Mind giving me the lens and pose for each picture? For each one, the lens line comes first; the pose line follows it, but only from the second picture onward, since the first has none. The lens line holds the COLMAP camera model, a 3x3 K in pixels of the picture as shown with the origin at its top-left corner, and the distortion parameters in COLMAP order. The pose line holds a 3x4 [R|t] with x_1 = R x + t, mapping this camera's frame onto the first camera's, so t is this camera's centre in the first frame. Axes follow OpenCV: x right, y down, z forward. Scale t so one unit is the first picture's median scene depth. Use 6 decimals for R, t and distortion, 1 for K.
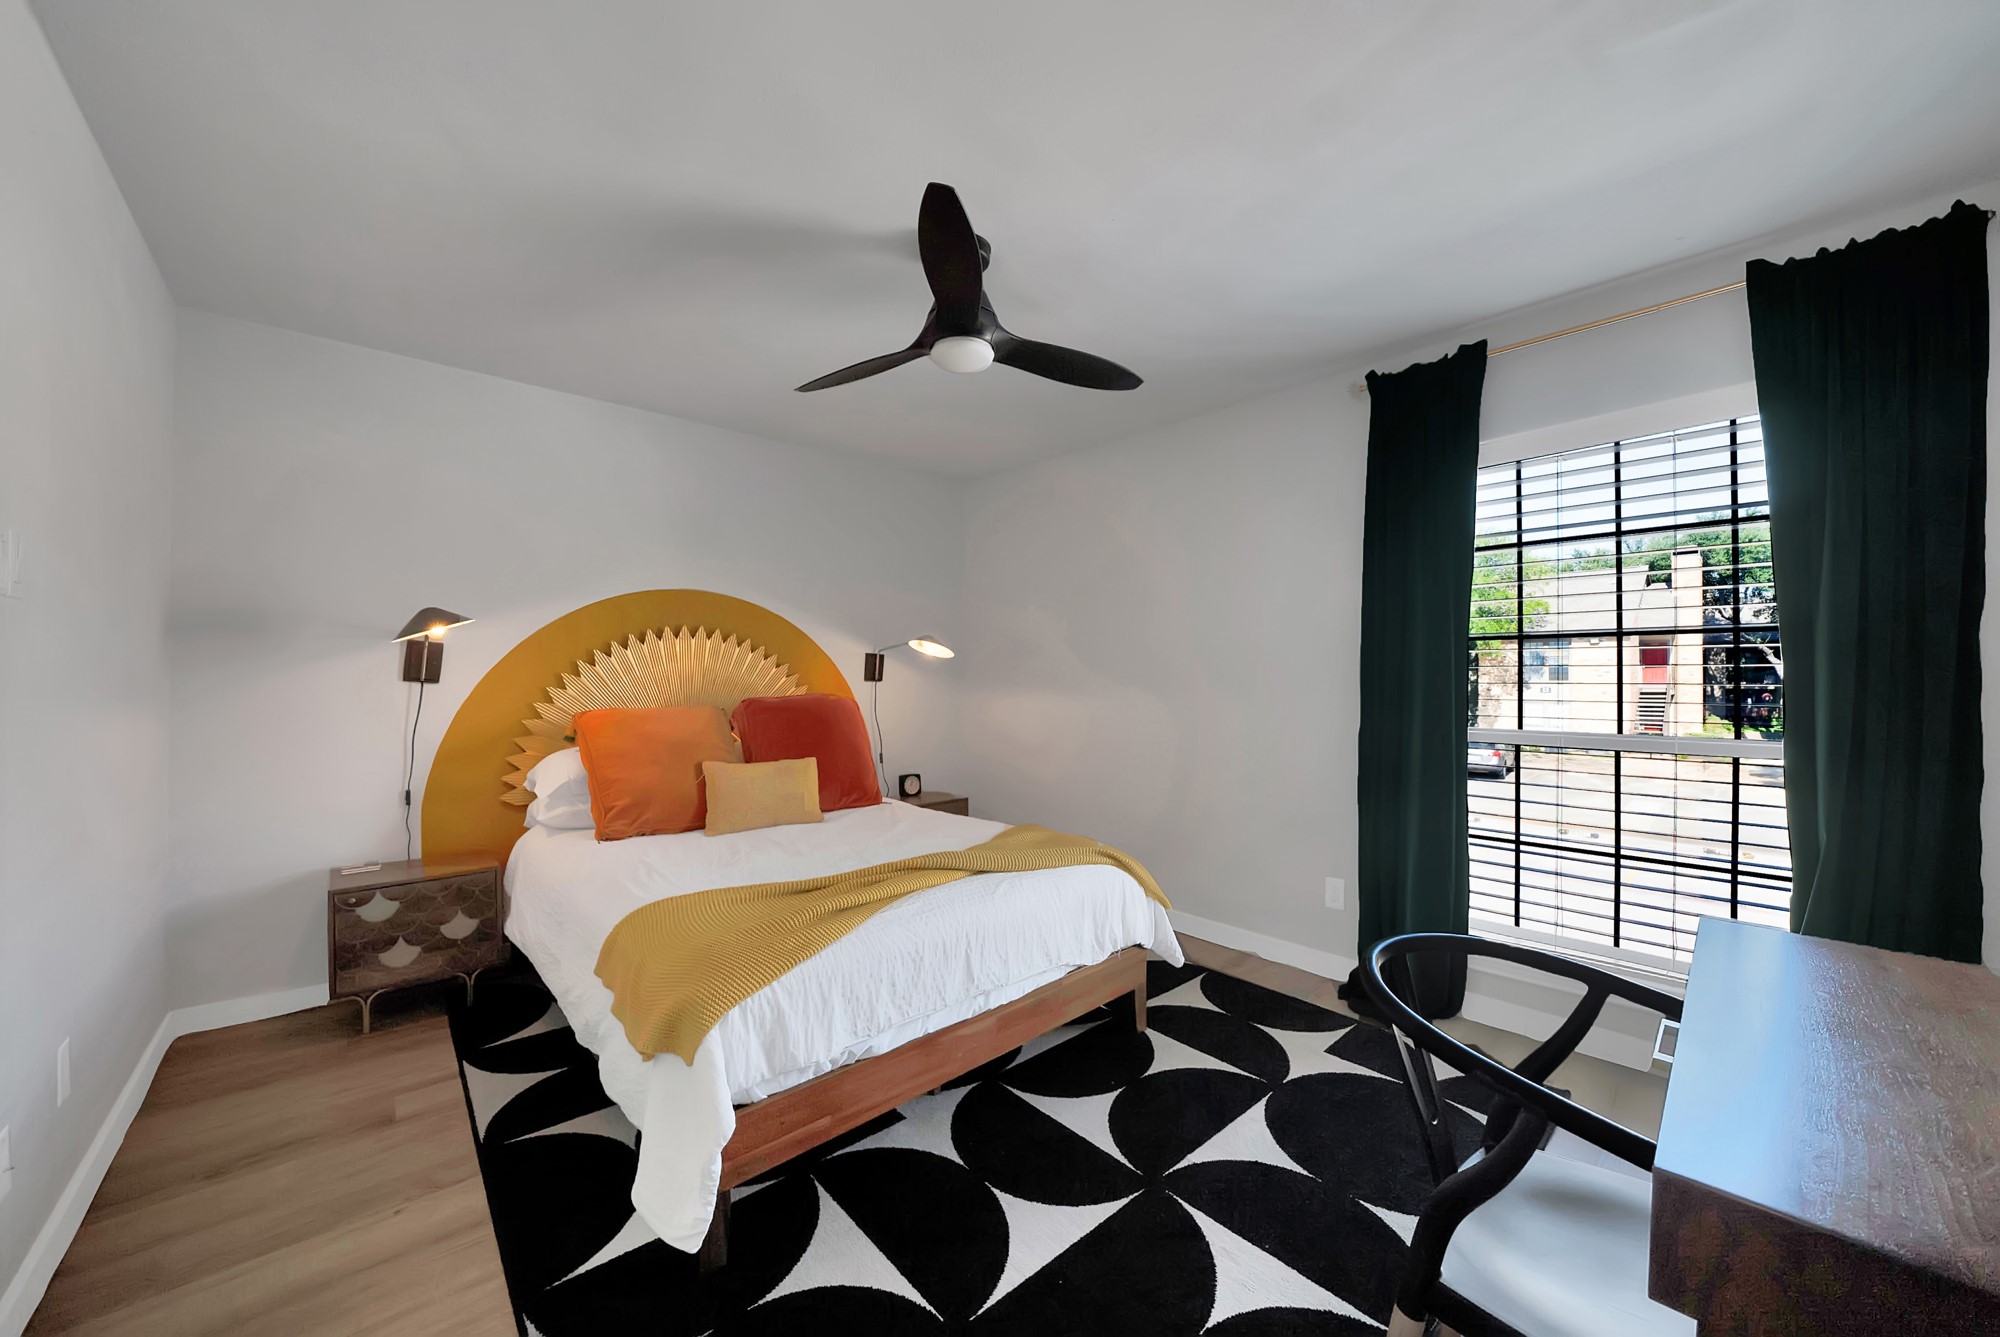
lens RADIAL K [[733.4, 0, 1006.7], [0, 733.4, 675.6], [0, 0, 1]] dist [-0.026054, 0.004011]
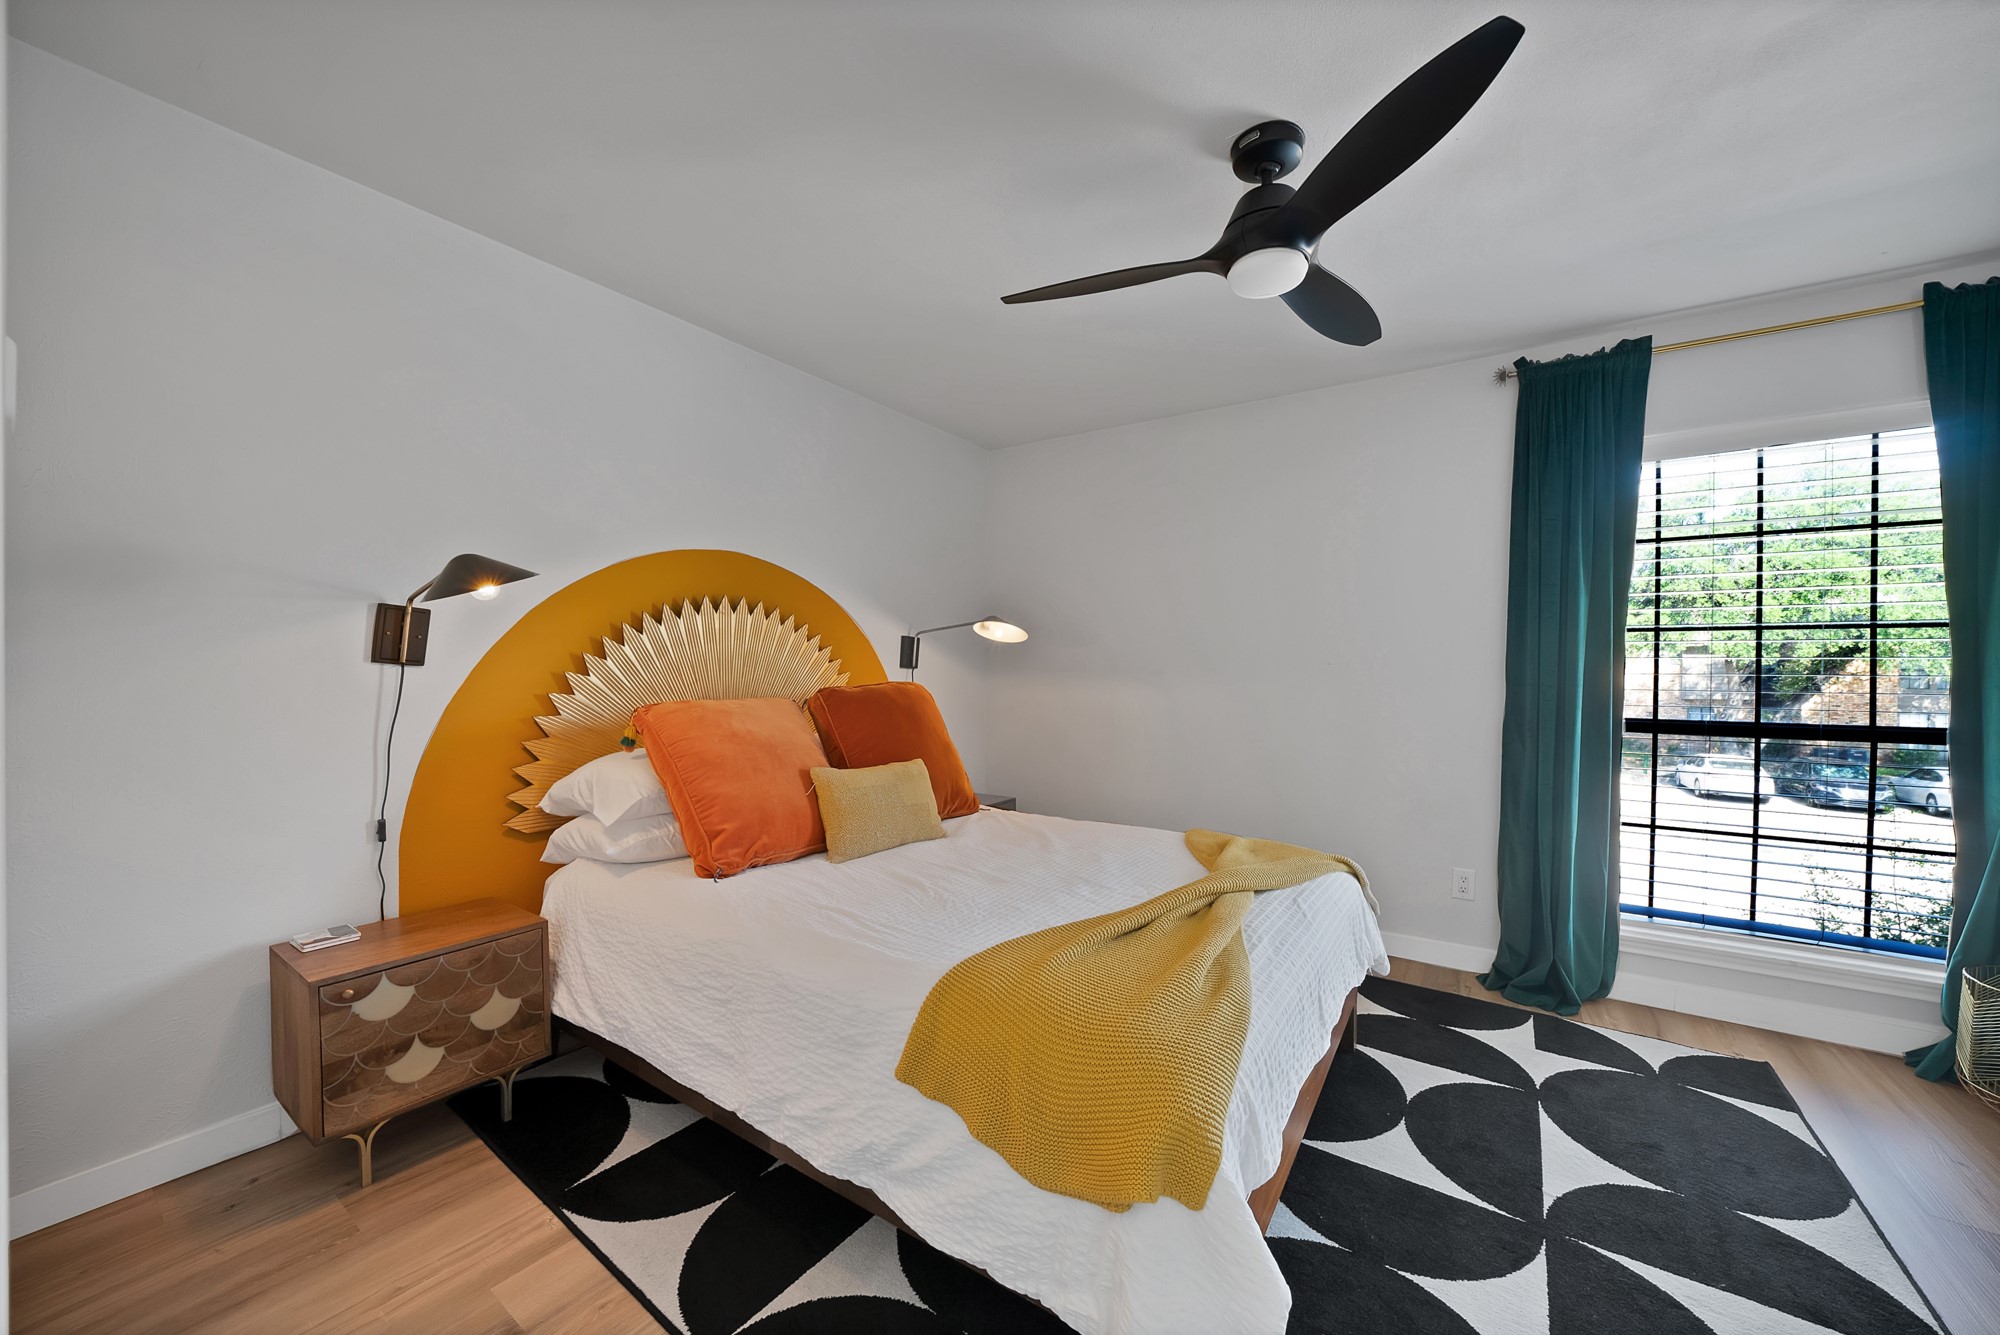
lens RADIAL K [[733.4, 0, 1006.7], [0, 733.4, 674.6], [0, 0, 1]] dist [-0.026054, 0.004011]
pose [[0.973959, 0.004174, 0.226684, -0.427168], [-0.006640, 0.999927, 0.010116, 0.008782], [-0.226625, -0.011357, 0.973916, 0.202420]]
